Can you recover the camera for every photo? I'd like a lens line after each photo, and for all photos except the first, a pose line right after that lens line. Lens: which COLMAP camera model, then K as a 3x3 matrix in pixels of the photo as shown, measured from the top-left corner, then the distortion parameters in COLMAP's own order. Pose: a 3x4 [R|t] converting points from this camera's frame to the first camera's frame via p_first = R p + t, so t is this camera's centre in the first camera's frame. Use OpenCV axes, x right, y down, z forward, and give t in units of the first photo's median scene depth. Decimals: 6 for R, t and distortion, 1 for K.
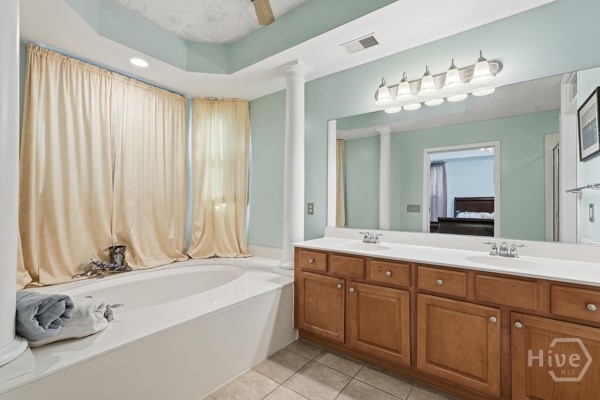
lens RADIAL K [[269.1, 0, 298.5], [0, 269.1, 199.5], [0, 0, 1]] dist [0.004612, 0.001345]
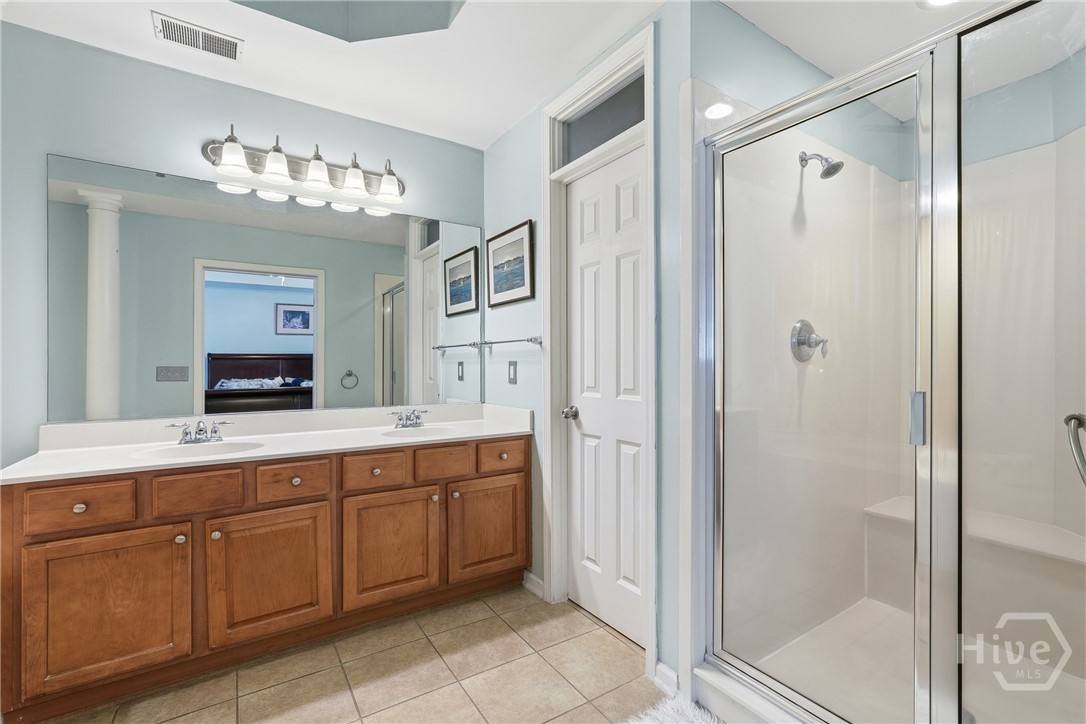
lens RADIAL K [[487.0, 0, 534.9], [0, 487.0, 361.5], [0, 0, 1]] dist [0.004612, 0.001345]
pose [[0.354682, -0.002547, 0.934983, -0.447448], [-0.005811, 0.999971, 0.004928, 0.003342], [-0.934969, -0.007181, 0.354657, 0.123674]]
